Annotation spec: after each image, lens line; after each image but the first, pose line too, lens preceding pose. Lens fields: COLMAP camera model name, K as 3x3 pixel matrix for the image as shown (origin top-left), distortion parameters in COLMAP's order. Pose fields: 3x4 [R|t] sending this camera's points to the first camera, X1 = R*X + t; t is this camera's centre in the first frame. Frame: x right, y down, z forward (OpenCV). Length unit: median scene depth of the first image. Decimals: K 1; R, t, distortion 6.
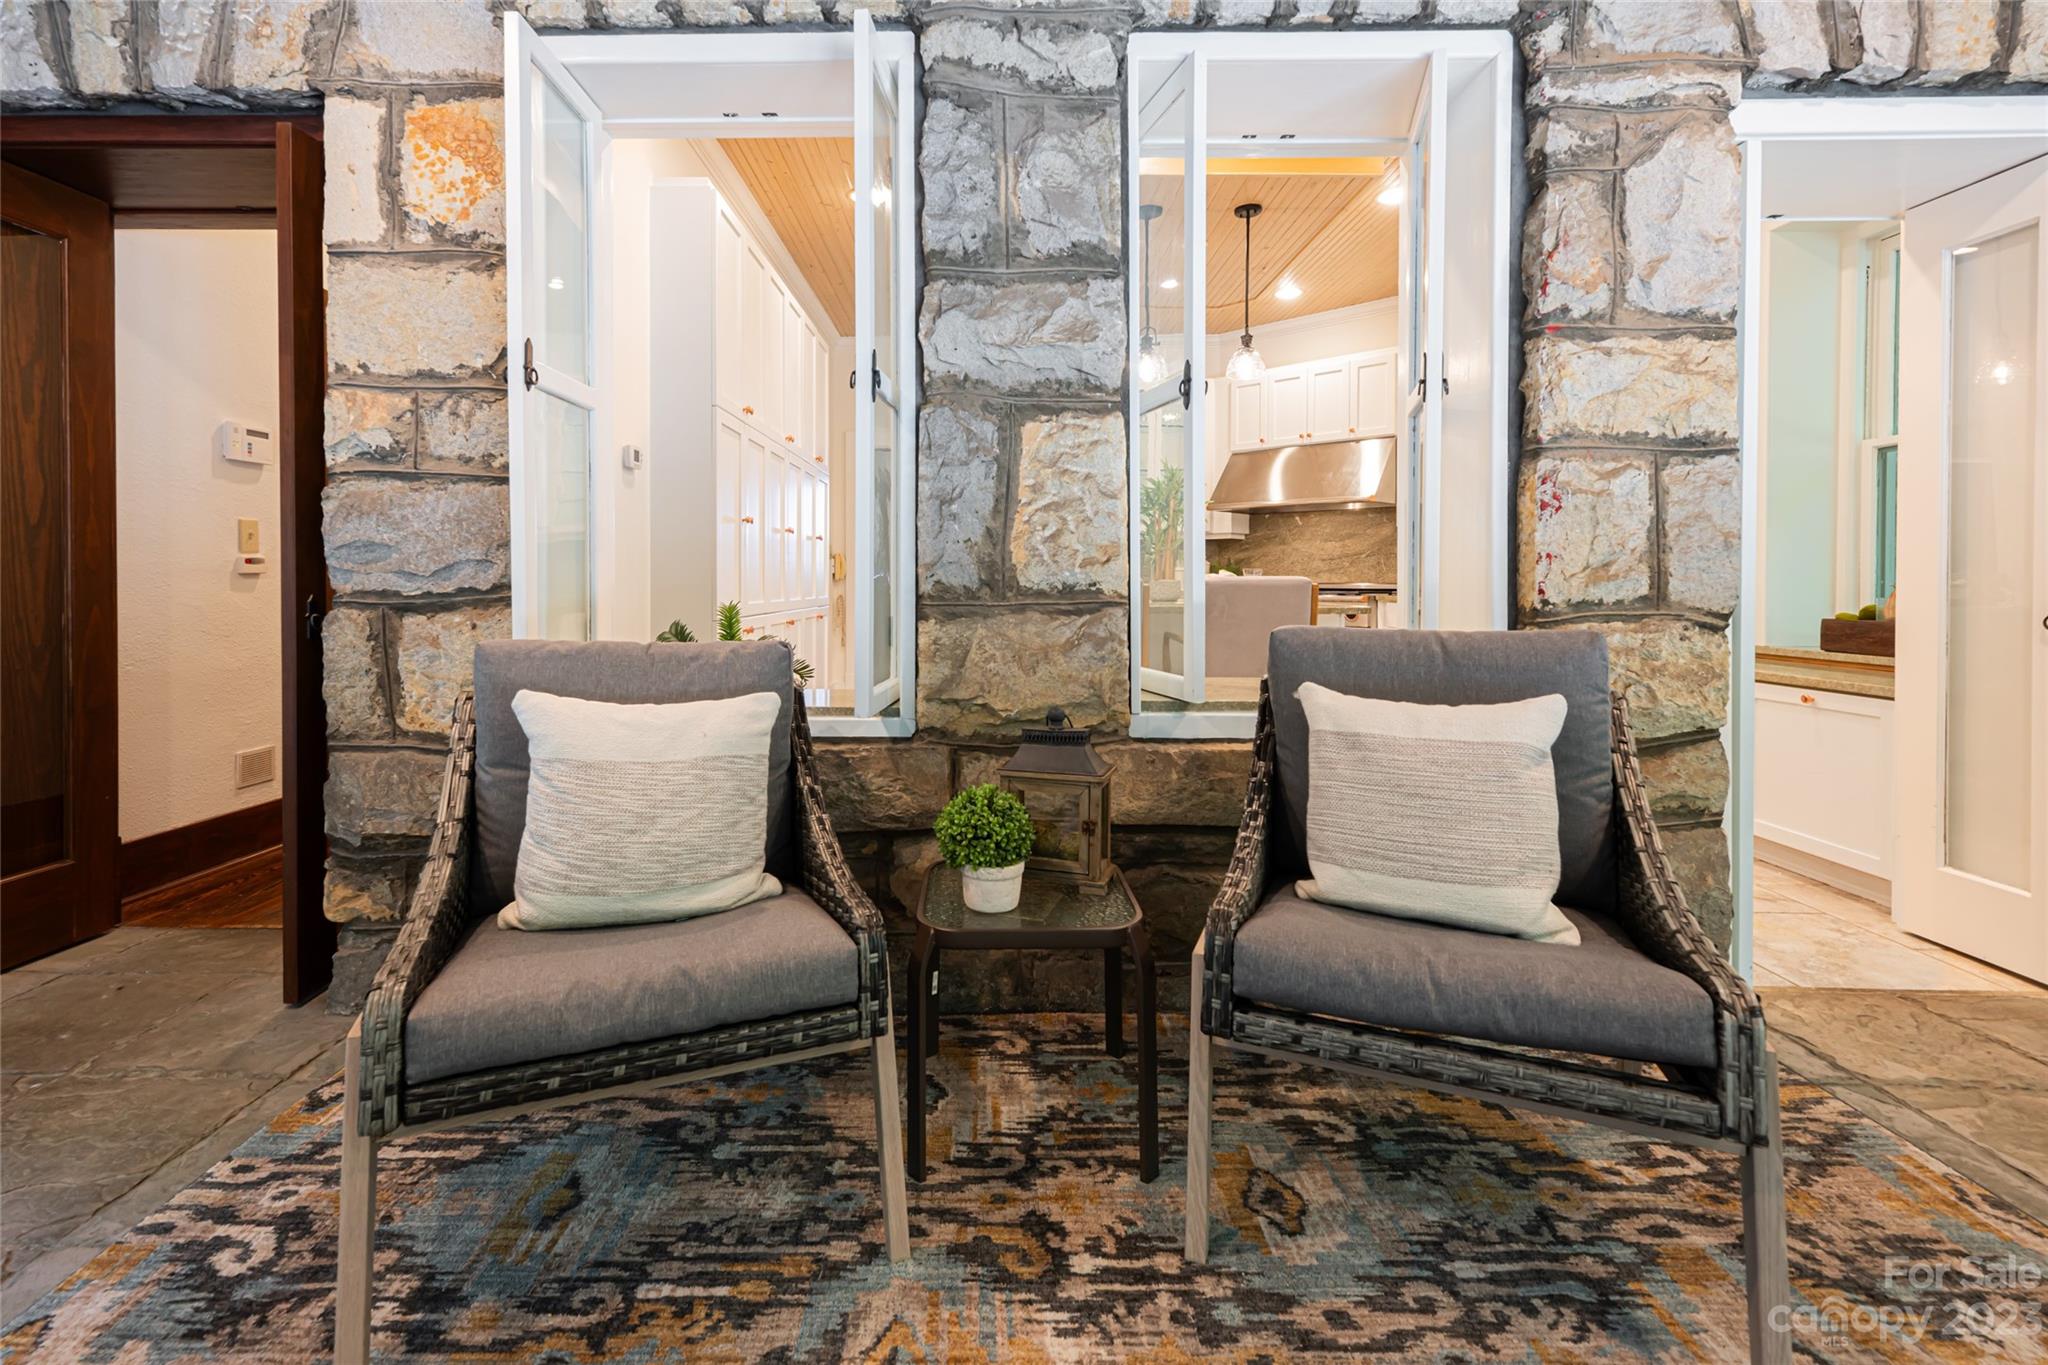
lens RADIAL K [[886.9, 0, 984.1], [0, 886.9, 589.3], [0, 0, 1]] dist [0.004699, 0.000528]
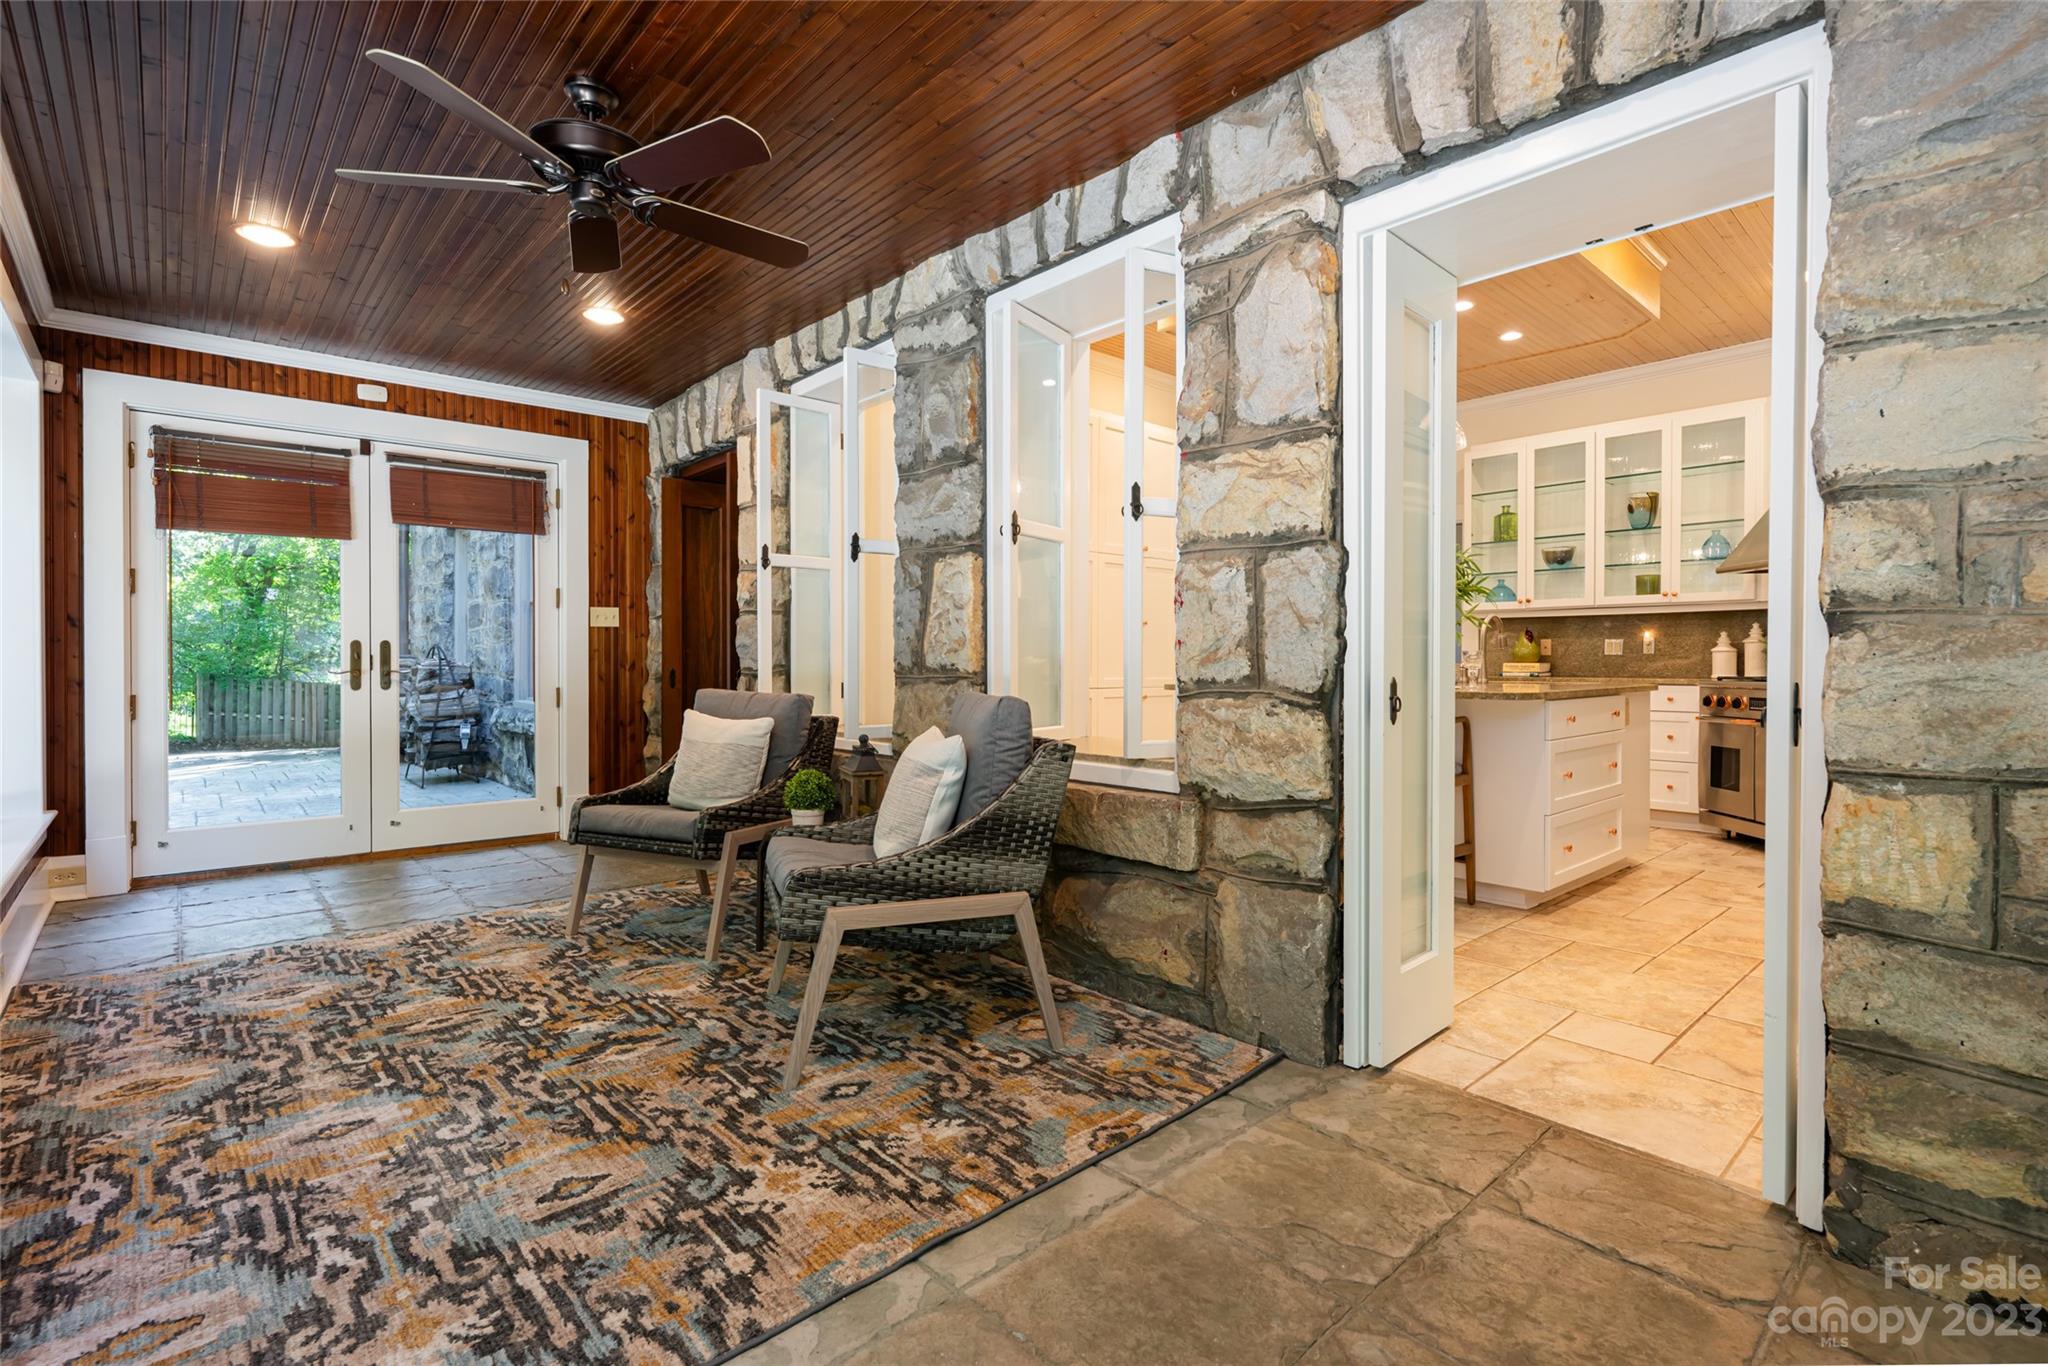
lens RADIAL K [[950.2, 0, 1031.6], [0, 950.2, 669.1], [0, 0, 1]] dist [-0.005954, 0.001078]
pose [[0.678588, 0.004599, -0.734505, 1.451860], [-0.007595, 0.999971, -0.000756, 0.001800], [0.734480, 0.006092, 0.678603, -0.028889]]
